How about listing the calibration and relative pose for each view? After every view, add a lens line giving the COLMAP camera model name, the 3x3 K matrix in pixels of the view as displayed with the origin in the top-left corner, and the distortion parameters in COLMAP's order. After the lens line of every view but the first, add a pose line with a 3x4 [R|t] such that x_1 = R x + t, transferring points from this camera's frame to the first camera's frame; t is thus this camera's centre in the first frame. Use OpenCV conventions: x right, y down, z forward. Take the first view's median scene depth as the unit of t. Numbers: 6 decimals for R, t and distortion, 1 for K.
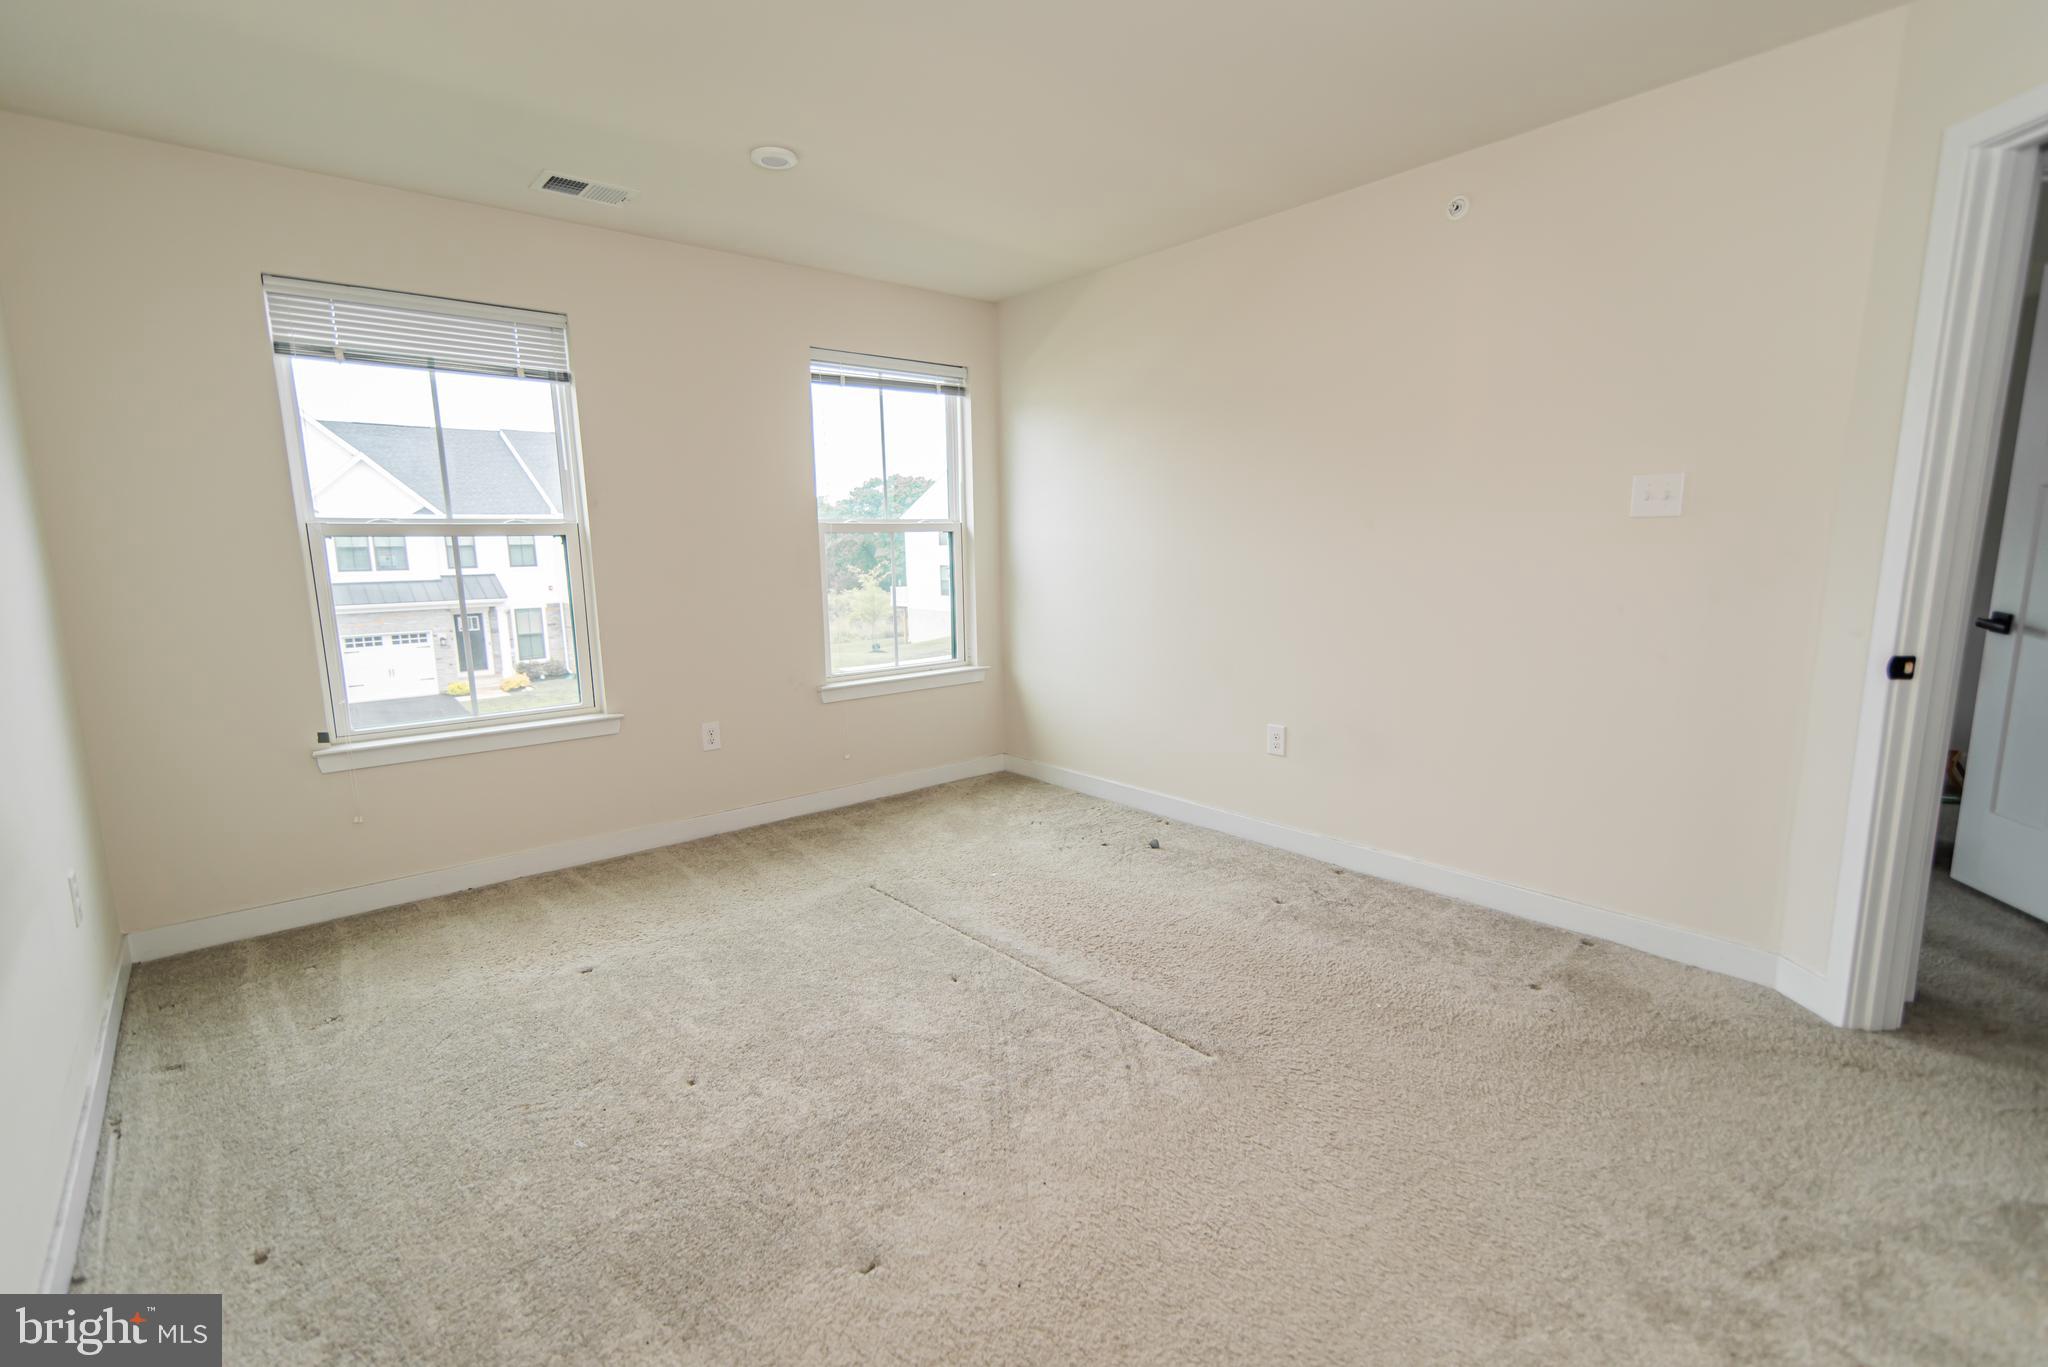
lens RADIAL K [[913.2, 0, 1024.8], [0, 913.2, 689.5], [0, 0, 1]] dist [0.018721, -0.000033]
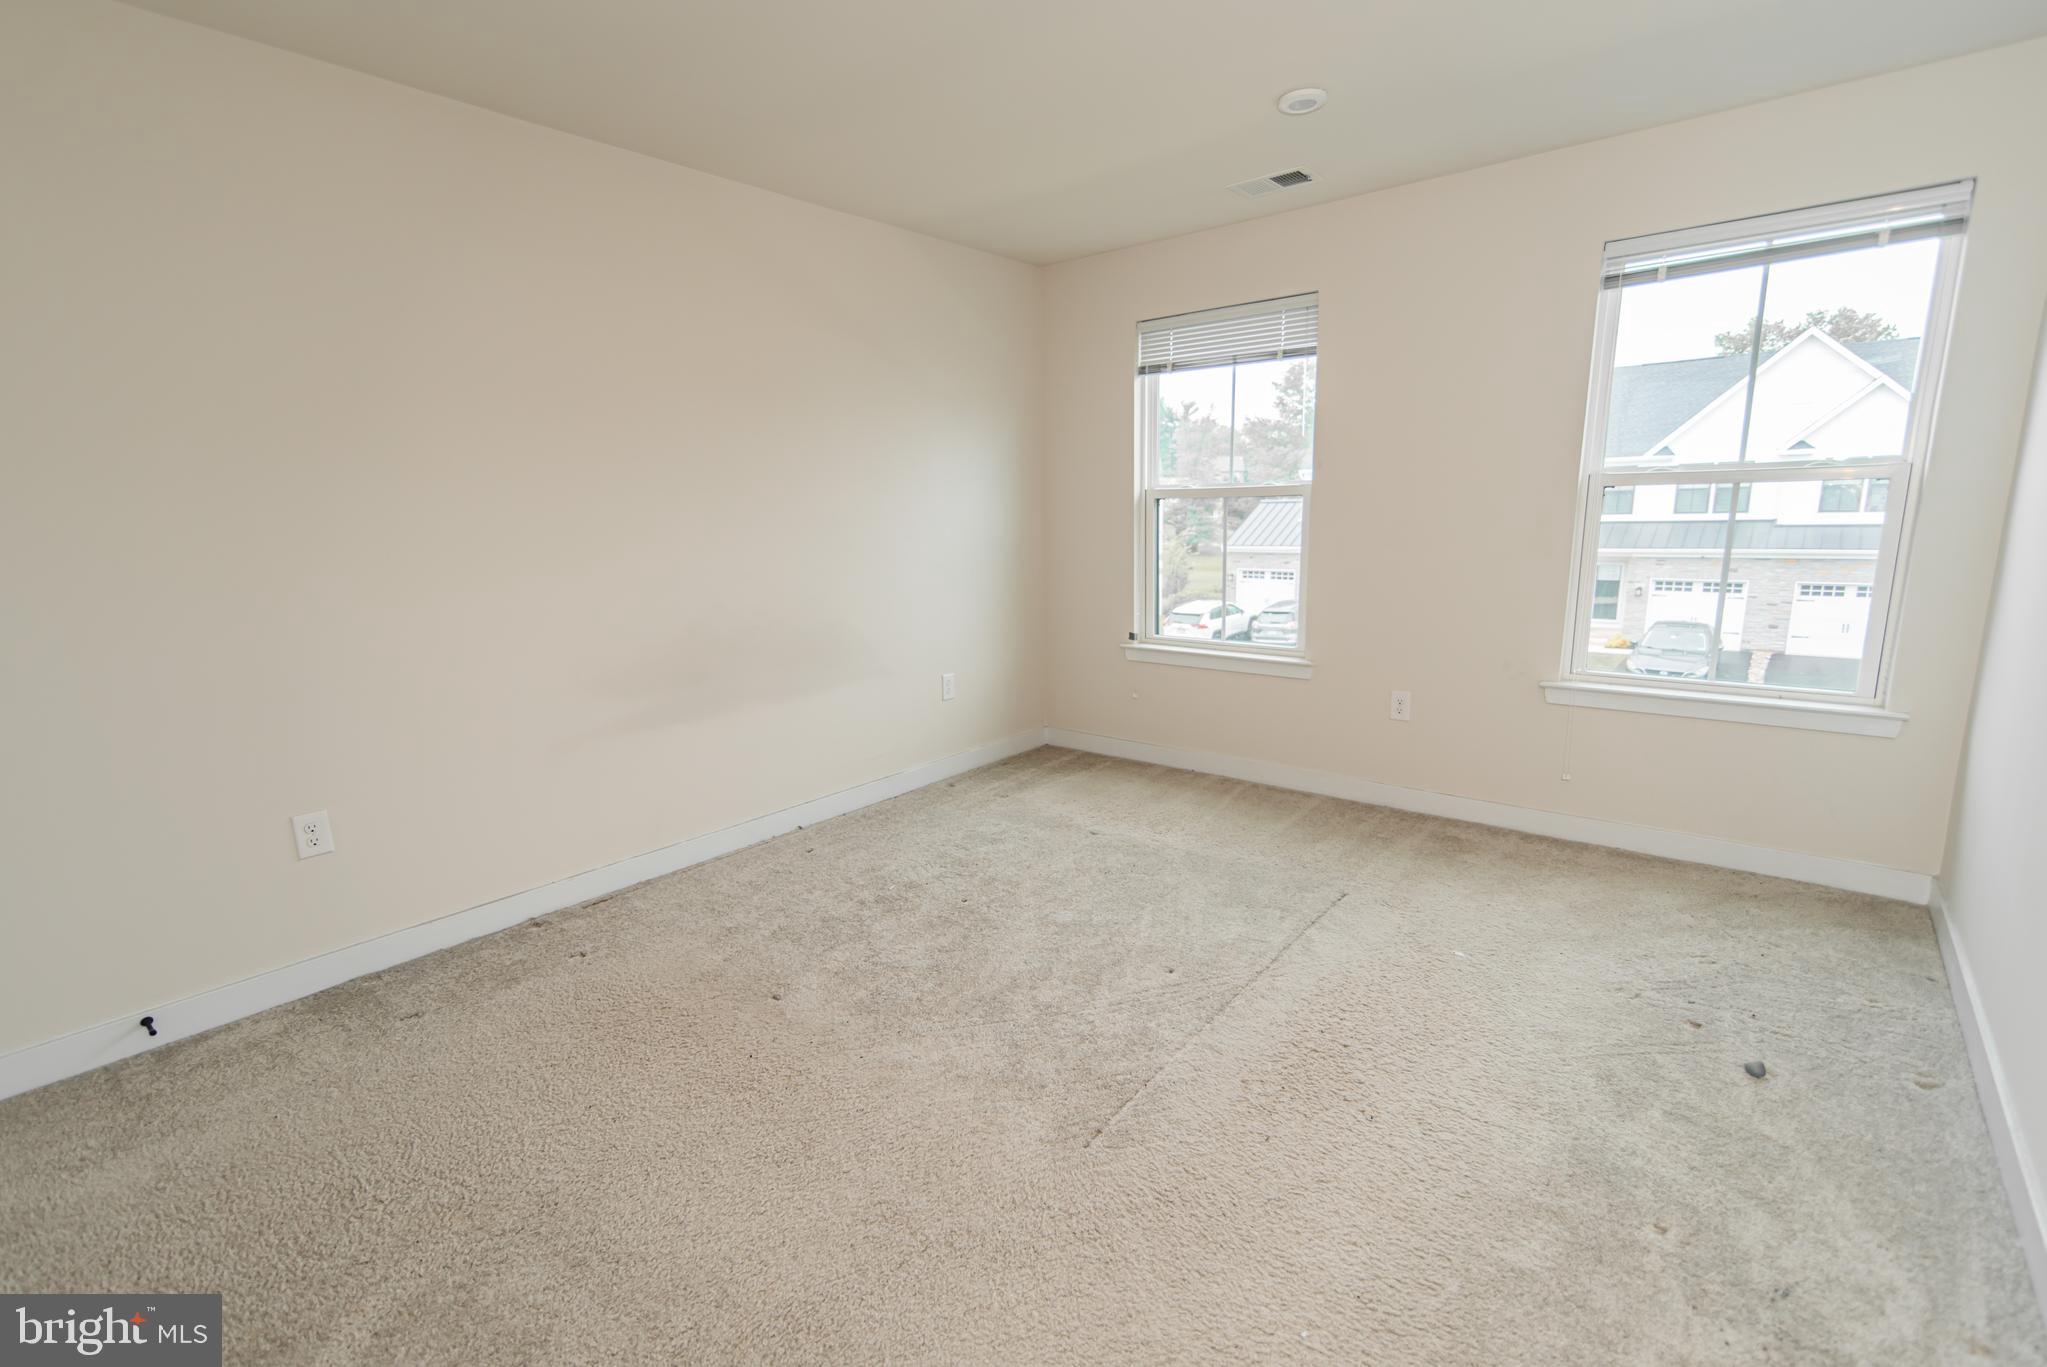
lens RADIAL K [[948.3, 0, 1015.7], [0, 948.3, 686.7], [0, 0, 1]] dist [0.014709, -0.000897]
pose [[0.175859, 0.198031, -0.964291, 0.548722], [-0.142403, 0.974371, 0.174131, -0.085180], [0.974061, 0.106696, 0.199552, 0.420155]]
